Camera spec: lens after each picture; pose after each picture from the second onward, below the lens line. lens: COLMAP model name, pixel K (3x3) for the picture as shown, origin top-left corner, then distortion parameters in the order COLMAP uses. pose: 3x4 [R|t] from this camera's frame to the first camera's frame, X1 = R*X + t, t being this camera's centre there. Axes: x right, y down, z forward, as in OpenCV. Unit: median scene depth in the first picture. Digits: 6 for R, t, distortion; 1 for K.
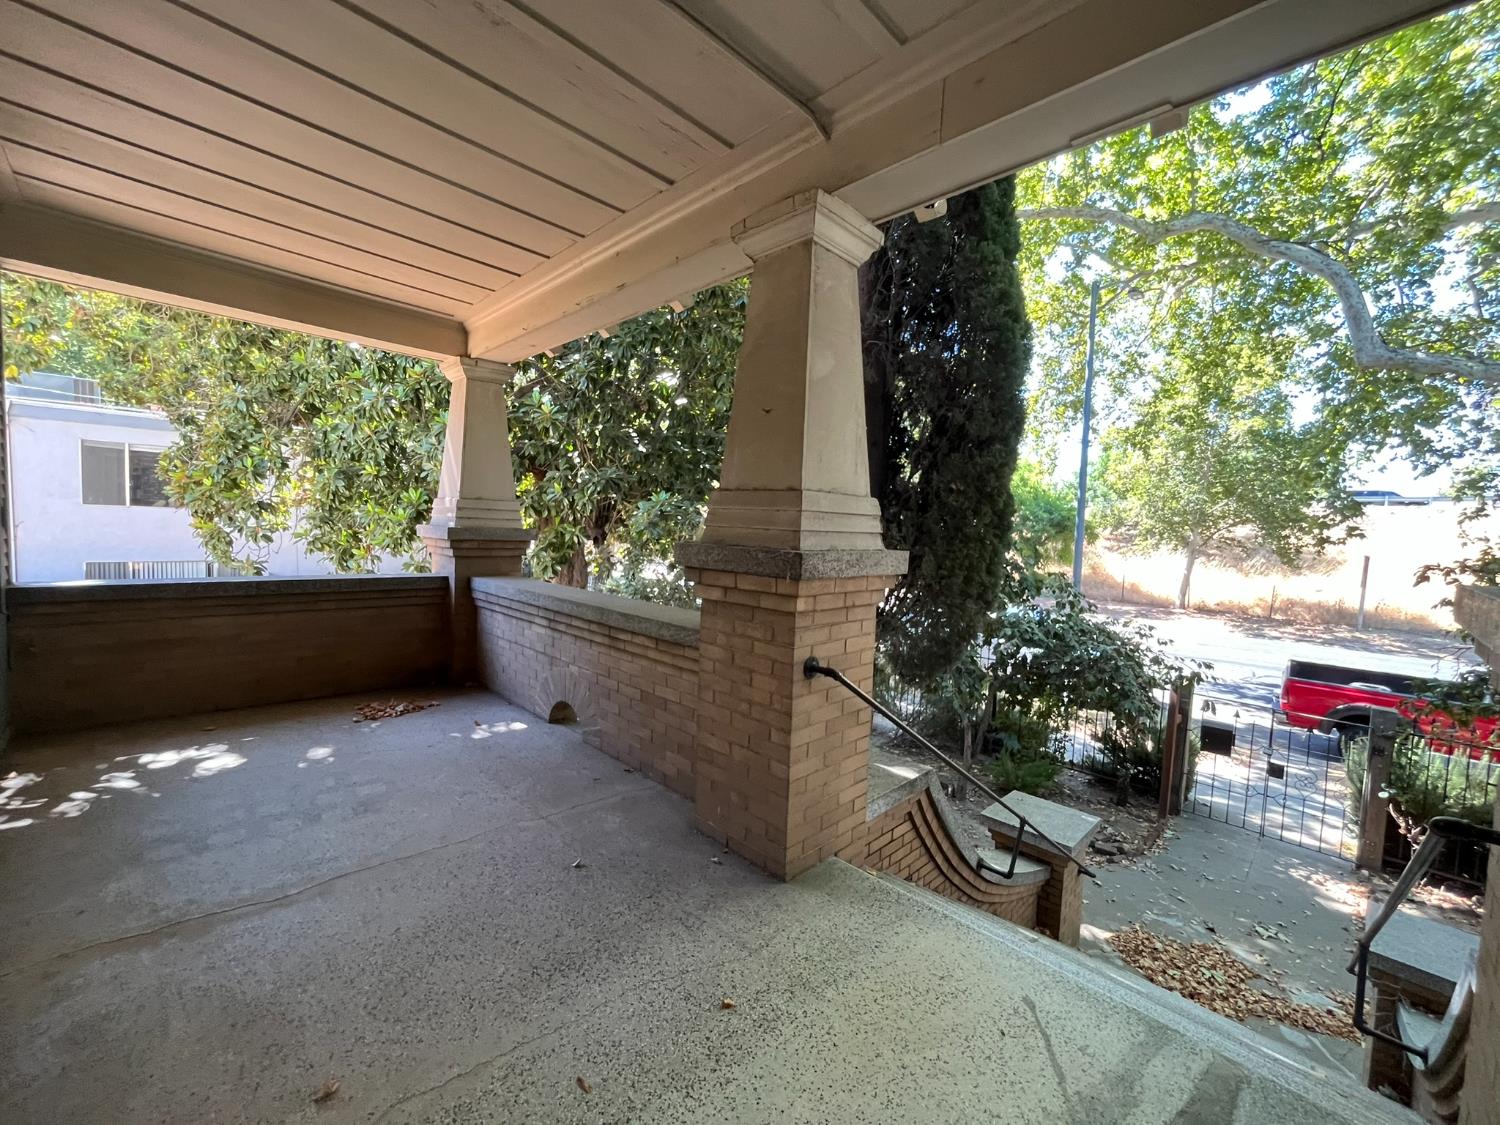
lens RADIAL K [[610.0, 0, 747.3], [0, 610.0, 563.5], [0, 0, 1]] dist [0.000218, 0.000025]
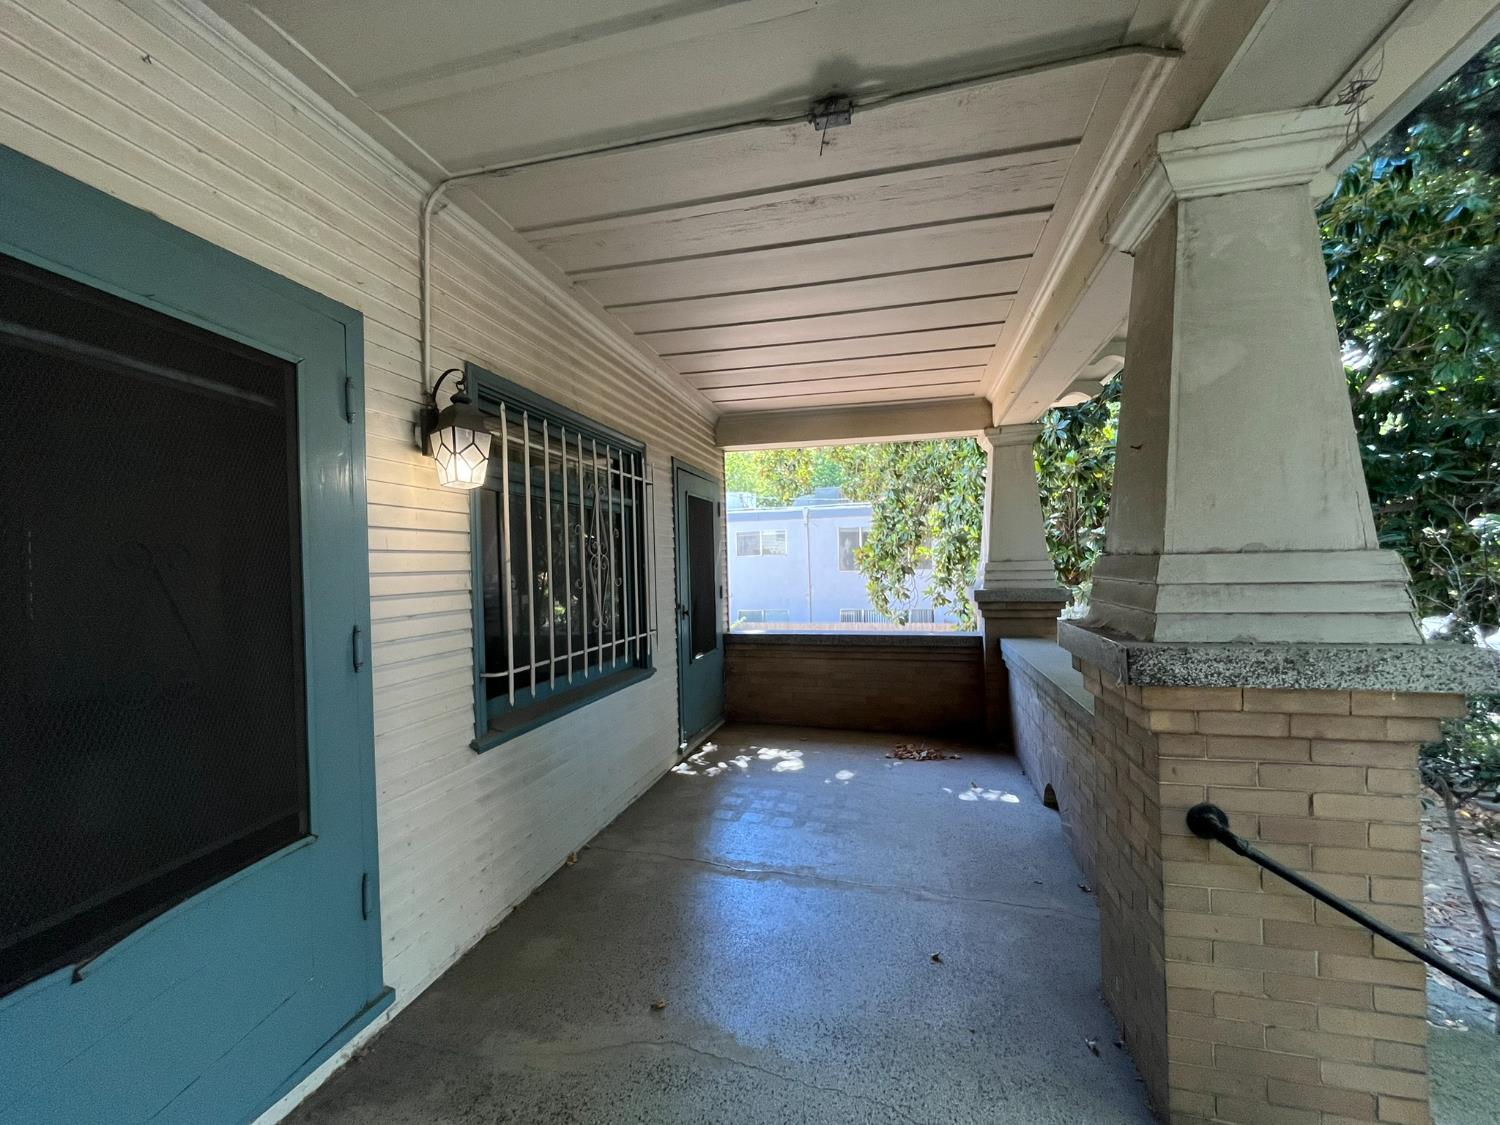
lens RADIAL K [[610.0, 0, 747.3], [0, 610.0, 563.5], [0, 0, 1]] dist [0.000218, 0.000025]
pose [[0.510547, -0.052931, -0.858219, 0.303882], [-0.011432, 0.997597, -0.068328, -0.039237], [0.859774, 0.044696, 0.508716, 0.161725]]
